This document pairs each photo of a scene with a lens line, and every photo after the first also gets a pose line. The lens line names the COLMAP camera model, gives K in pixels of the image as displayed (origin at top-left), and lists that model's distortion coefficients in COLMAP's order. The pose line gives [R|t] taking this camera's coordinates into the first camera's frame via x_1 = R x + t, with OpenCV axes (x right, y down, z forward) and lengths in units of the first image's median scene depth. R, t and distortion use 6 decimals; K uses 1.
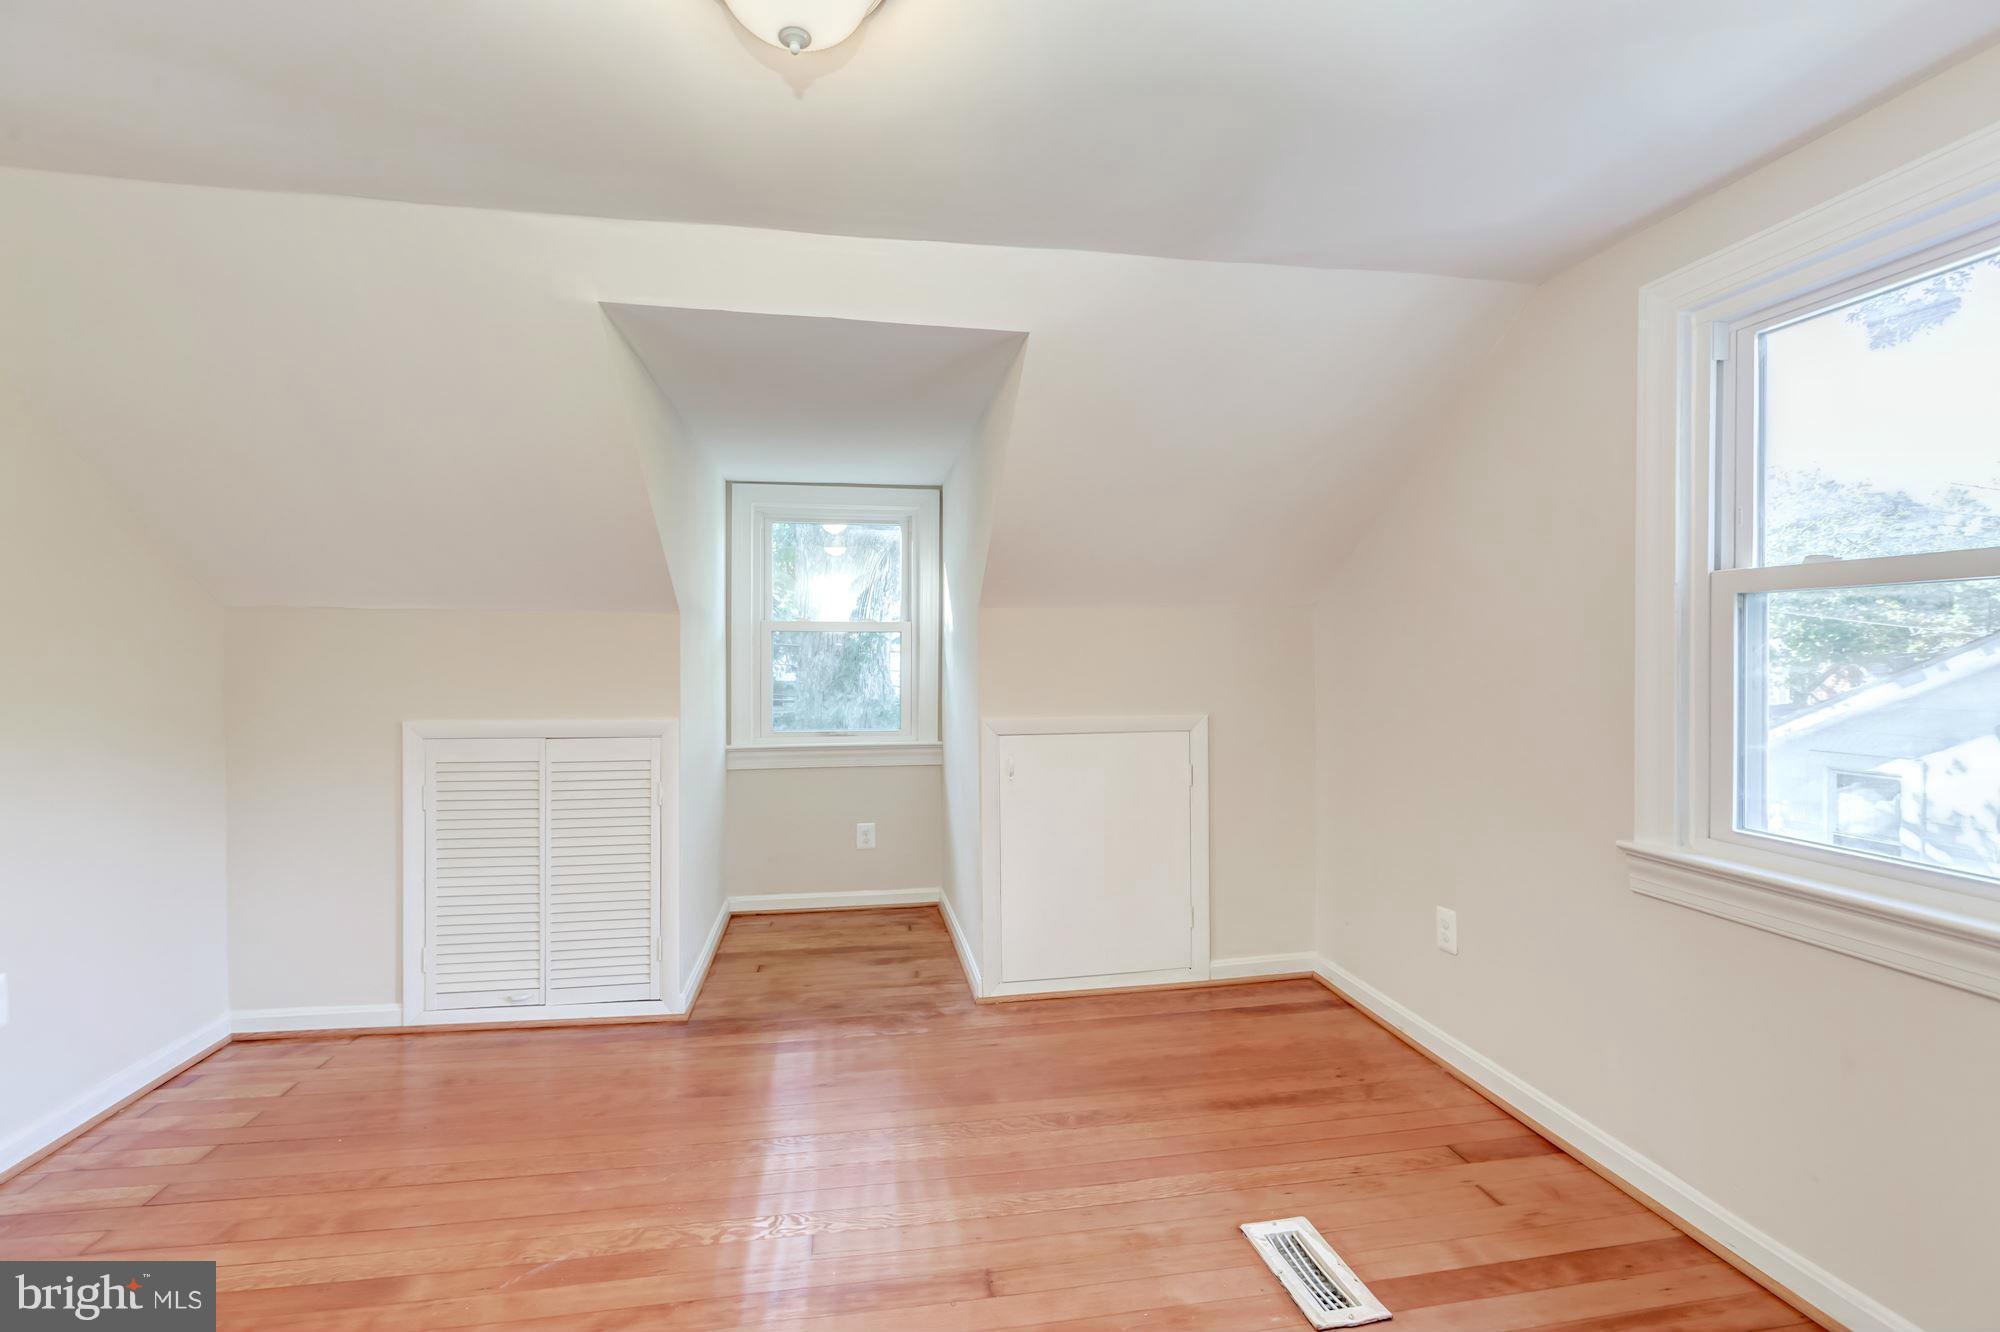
lens RADIAL K [[889.5, 0, 995.6], [0, 889.5, 663.2], [0, 0, 1]] dist [-0.000913, -0.000186]
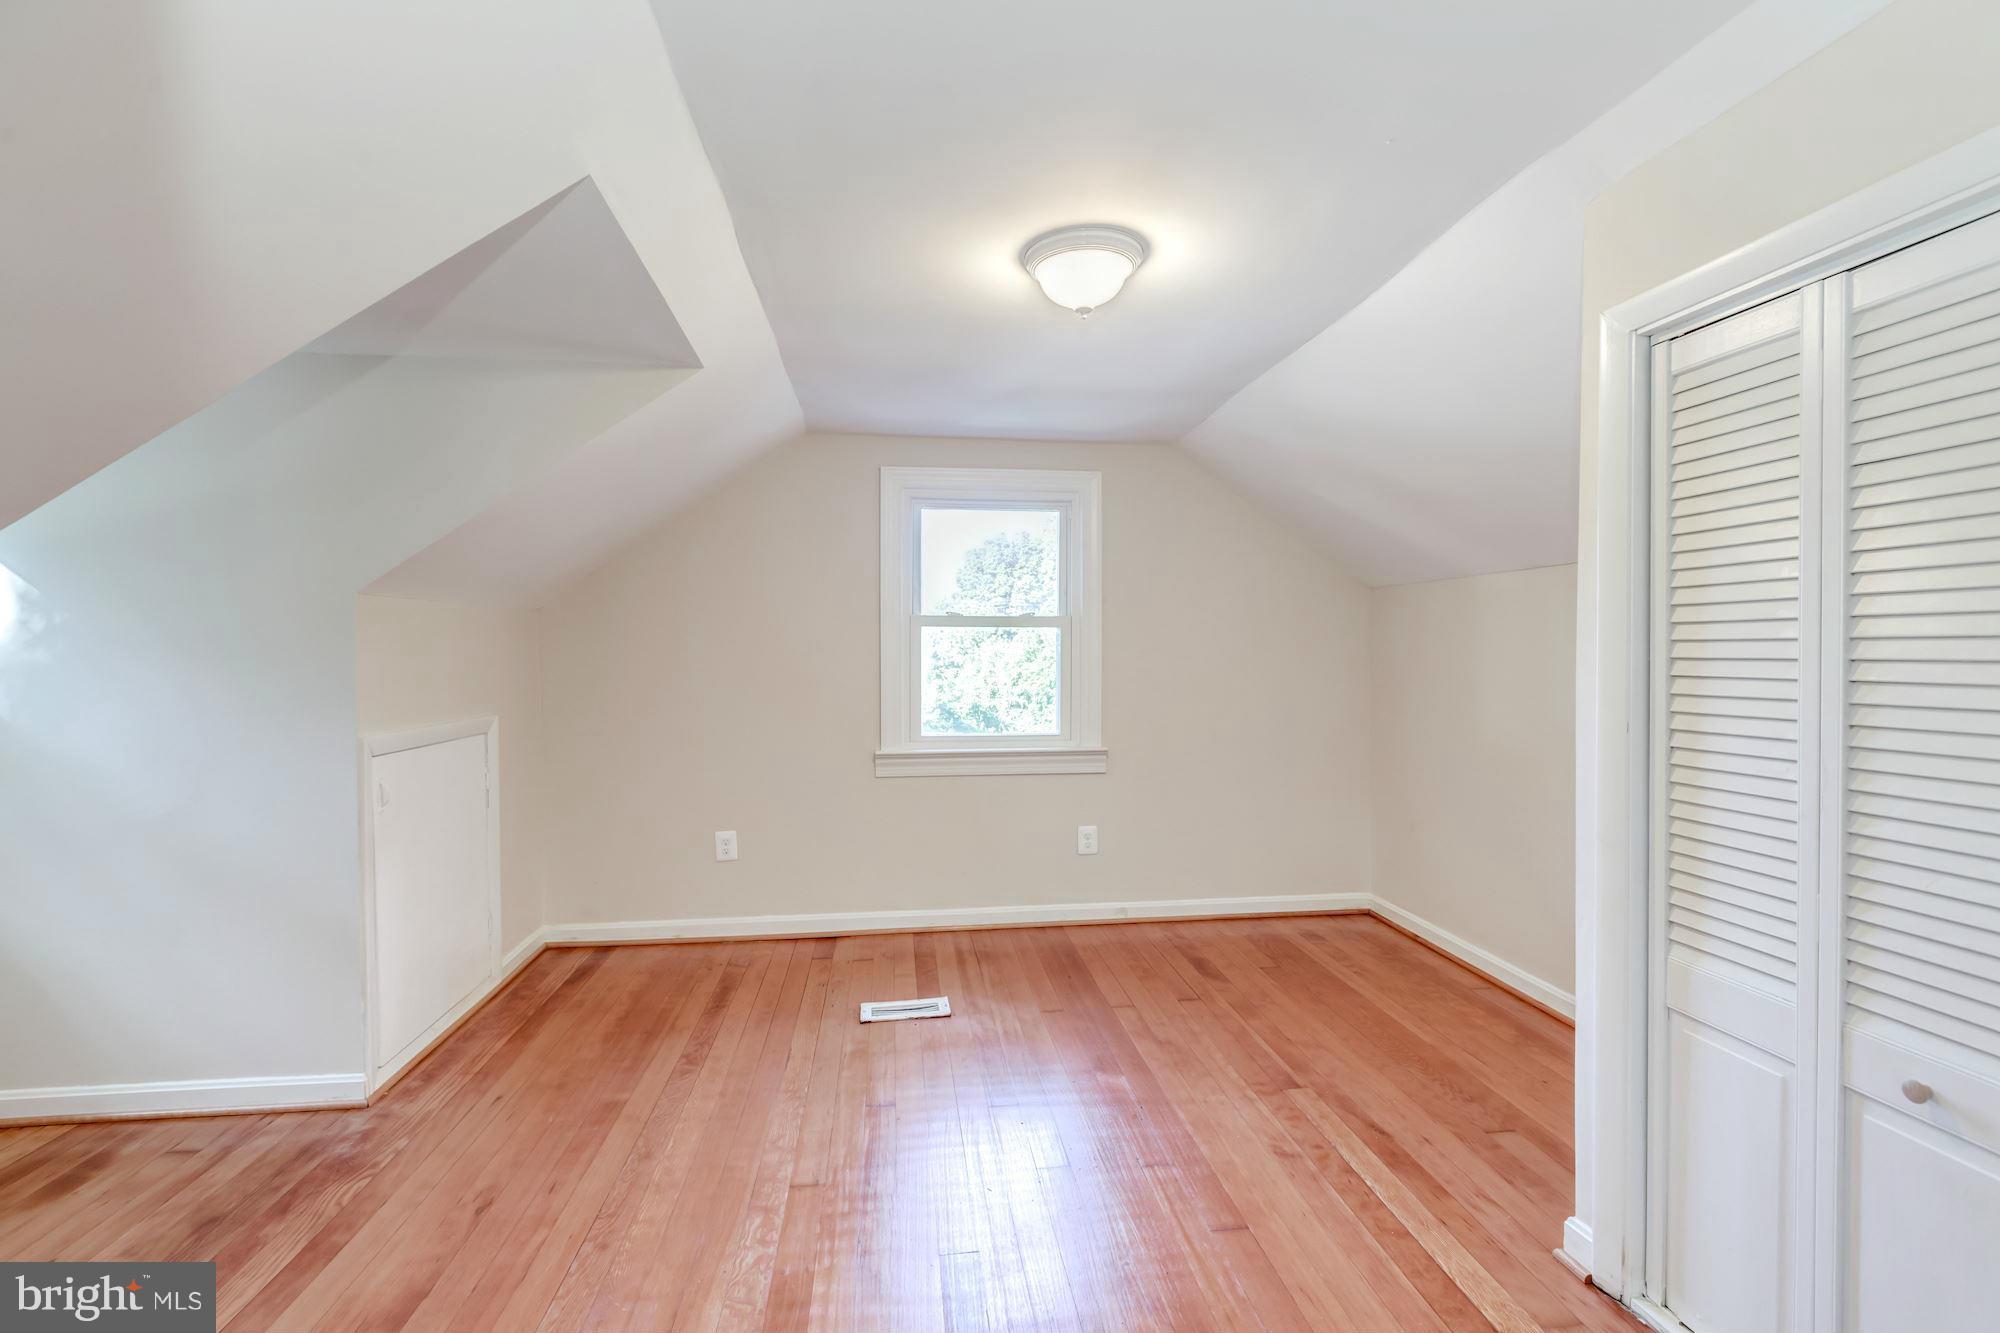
lens RADIAL K [[889.5, 0, 995.6], [0, 889.5, 663.7], [0, 0, 1]] dist [-0.000913, -0.000186]
pose [[0.047071, -0.009291, 0.998848, -0.917923], [0.011556, 0.999895, 0.008756, -0.002178], [-0.998825, 0.011131, 0.047173, 0.498892]]
